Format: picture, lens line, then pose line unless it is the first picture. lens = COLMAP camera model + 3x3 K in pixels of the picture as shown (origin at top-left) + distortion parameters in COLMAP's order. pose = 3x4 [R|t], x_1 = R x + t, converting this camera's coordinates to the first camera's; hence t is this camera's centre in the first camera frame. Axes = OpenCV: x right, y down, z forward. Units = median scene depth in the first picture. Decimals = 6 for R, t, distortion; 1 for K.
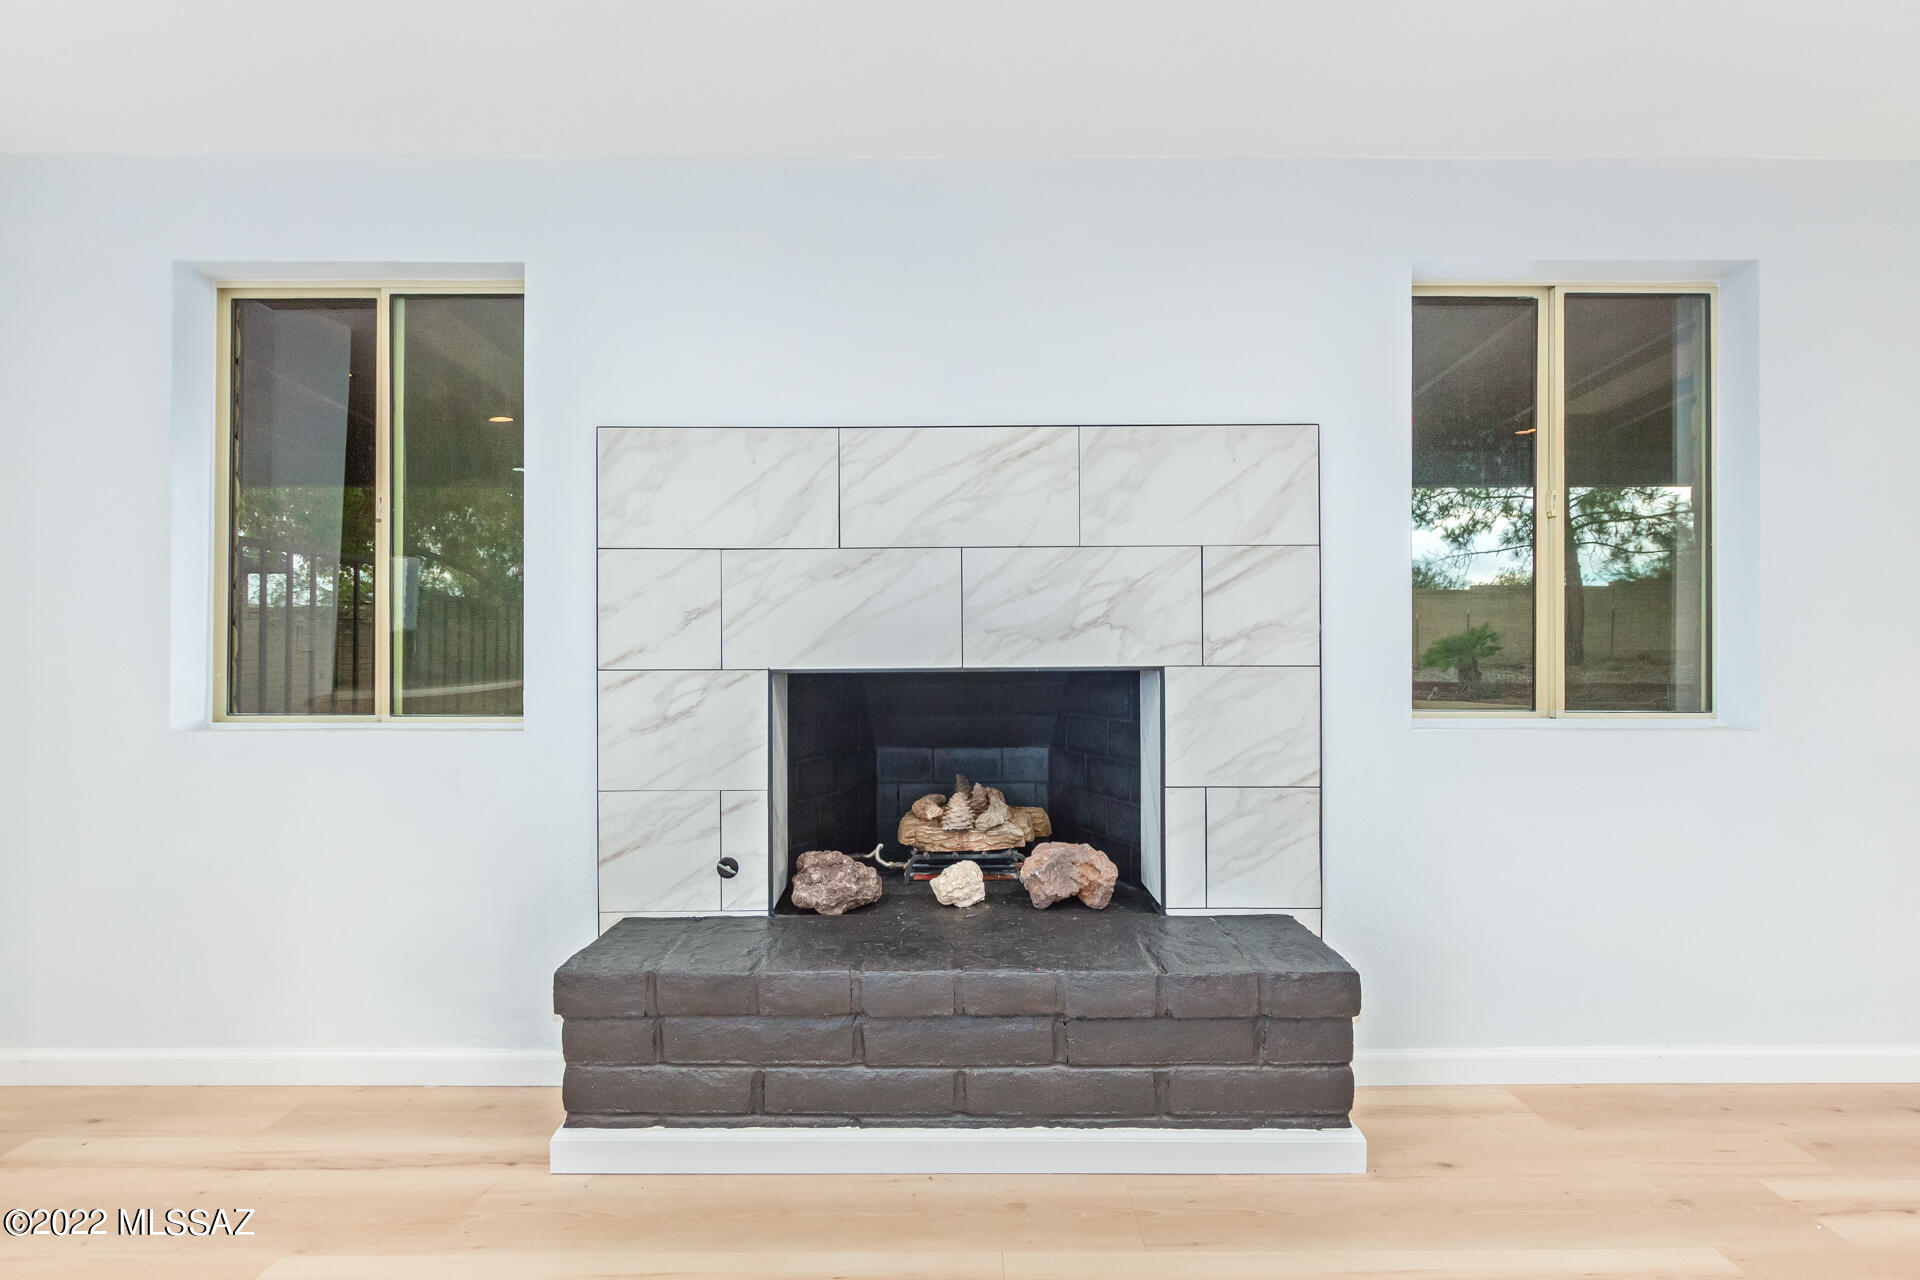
lens RADIAL K [[887.9, 0, 955.9], [0, 887.9, 633.6], [0, 0, 1]] dist [0.001666, -0.000133]
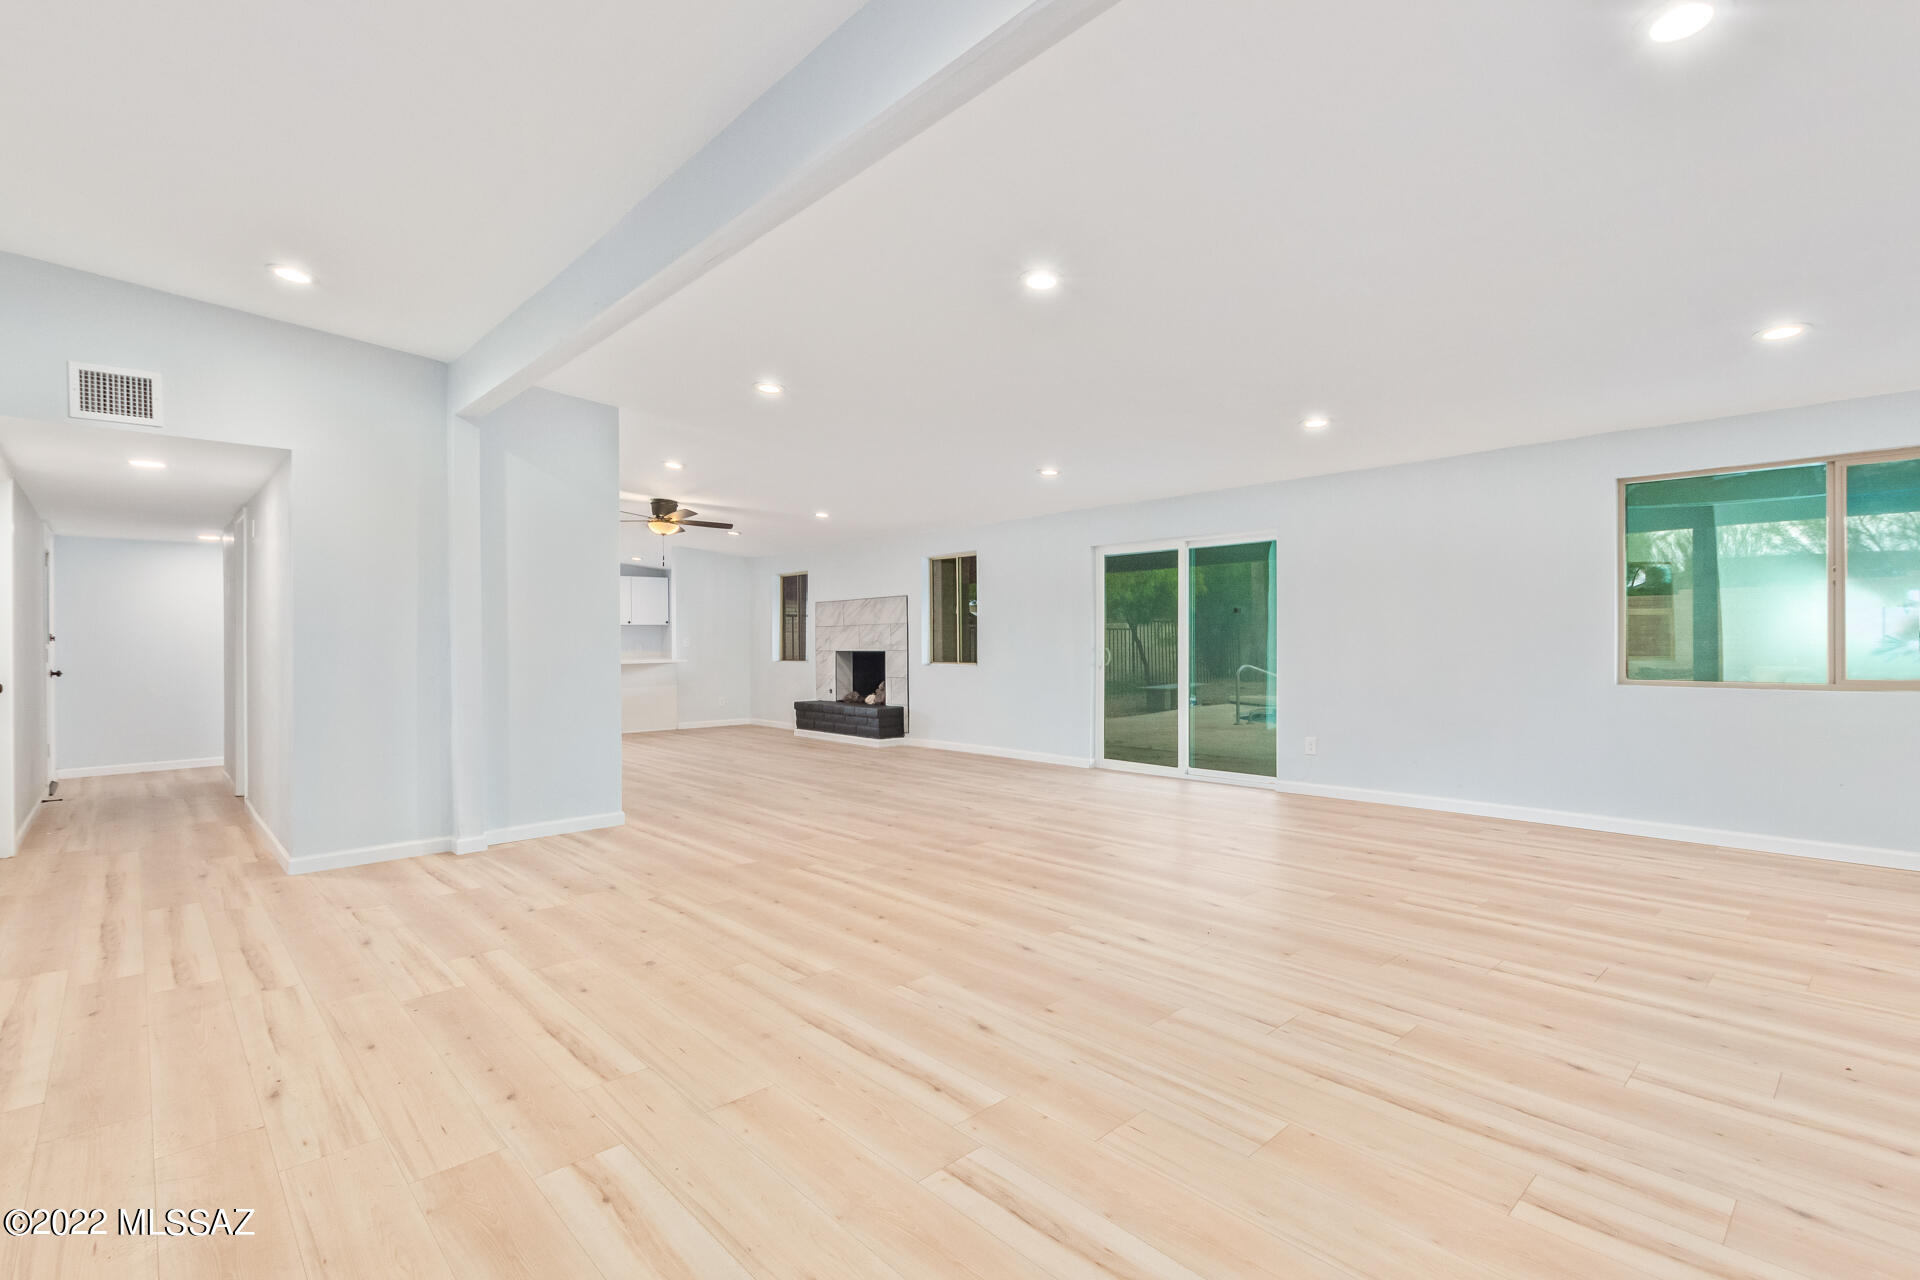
lens RADIAL K [[871.1, 0, 960.0], [0, 871.1, 640.0], [0, 0, 1]] dist [0.004464, -0.000380]
pose [[0.689282, -0.004708, -0.724478, 3.765374], [0.006486, 0.999979, -0.000327, -0.013555], [0.724464, -0.004473, 0.689298, -1.825296]]
